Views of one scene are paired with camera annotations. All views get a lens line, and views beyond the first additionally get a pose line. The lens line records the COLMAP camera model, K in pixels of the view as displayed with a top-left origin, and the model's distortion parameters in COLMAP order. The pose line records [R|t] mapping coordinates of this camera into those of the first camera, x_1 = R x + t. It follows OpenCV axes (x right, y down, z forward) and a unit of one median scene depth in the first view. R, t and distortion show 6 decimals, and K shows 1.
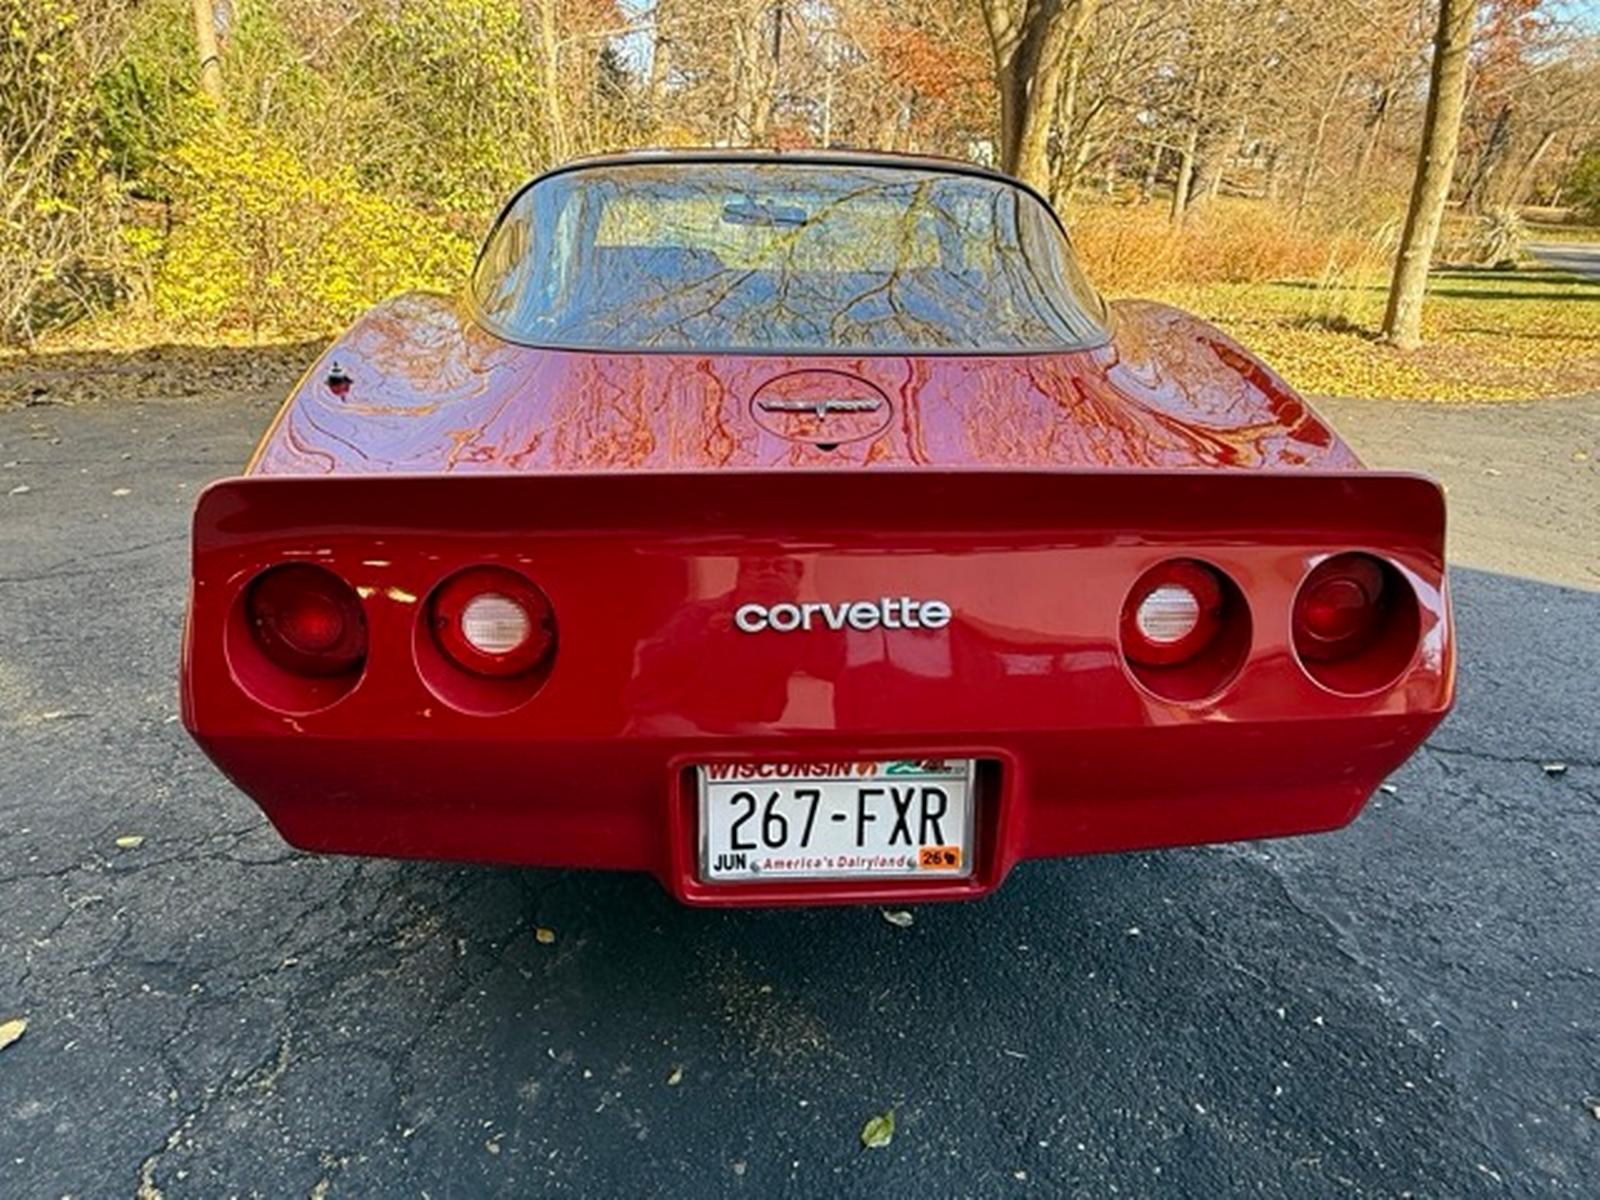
lens RADIAL K [[948.9, 0, 800.0], [0, 948.9, 600.0], [0, 0, 1]] dist [0.005172, -0.005972]
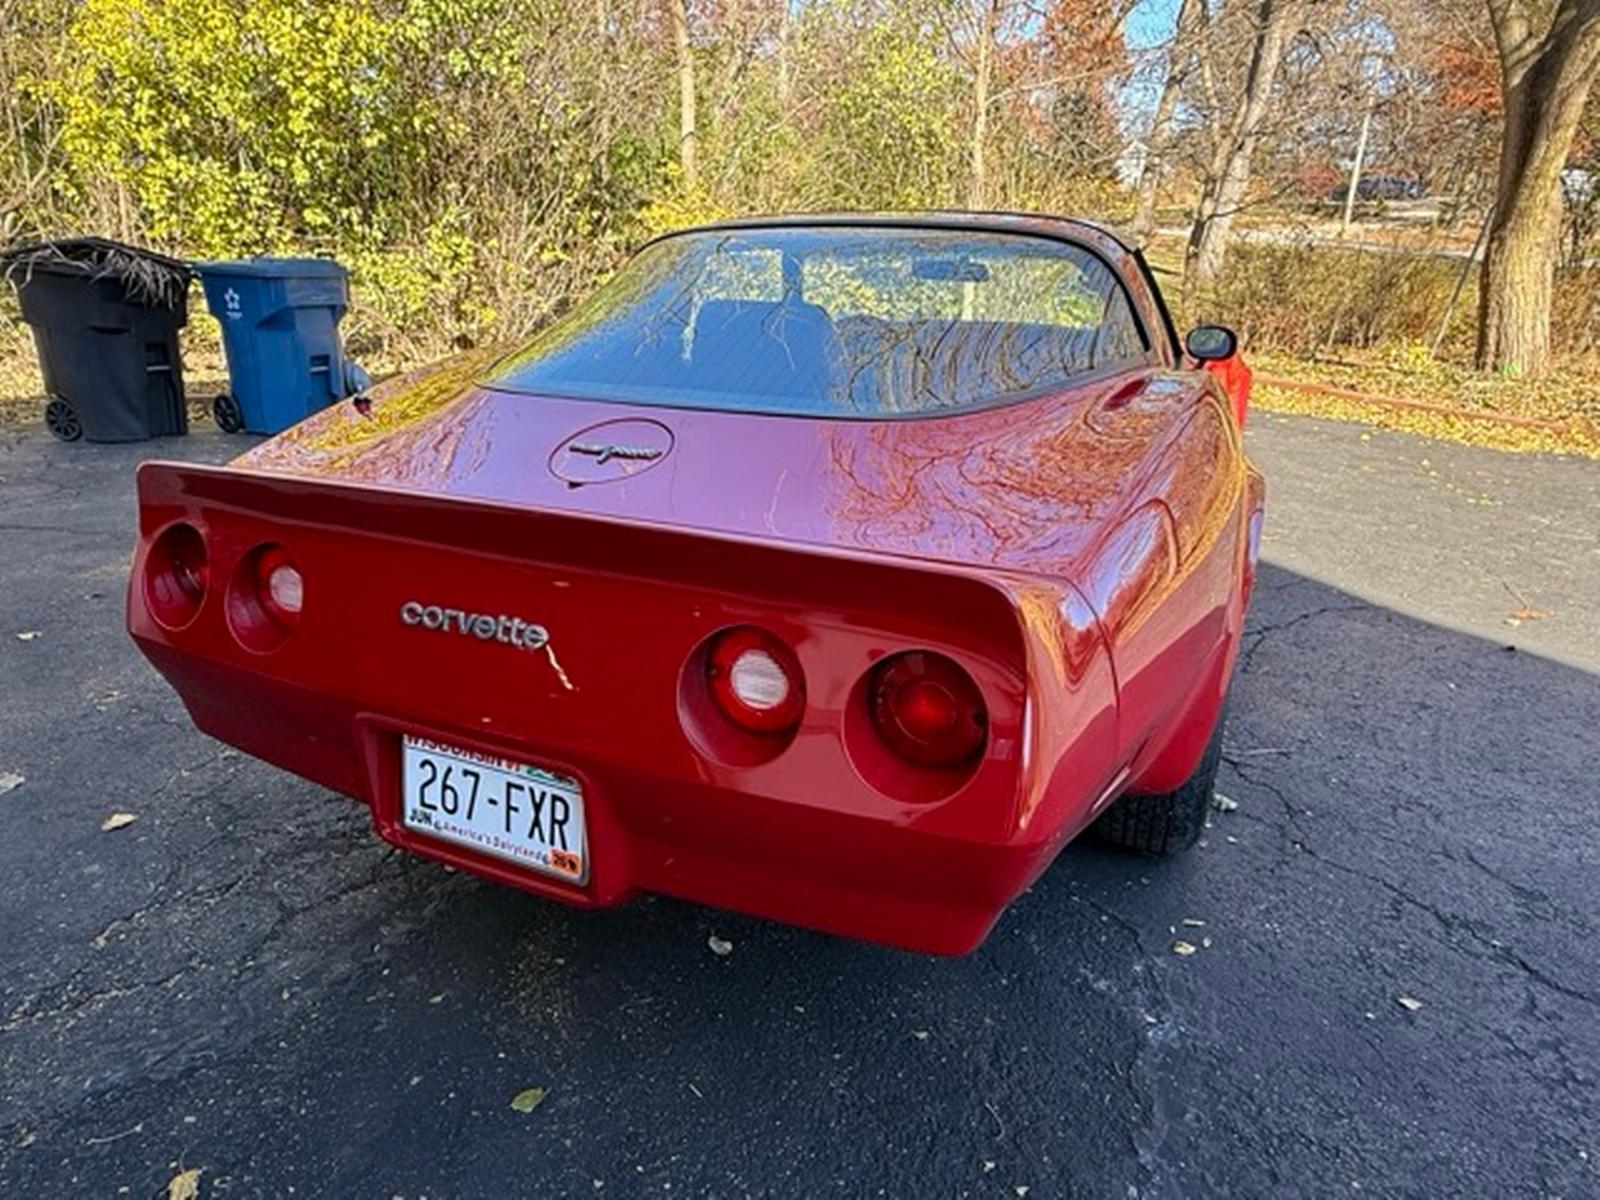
lens RADIAL K [[957.8, 0, 800.0], [0, 957.8, 600.0], [0, 0, 1]] dist [-0.003144, 0.001785]
pose [[0.888115, 0.152852, -0.433461, 0.832795], [-0.170697, 0.985321, -0.002284, -0.072502], [0.426749, 0.076019, 0.901169, 0.092773]]
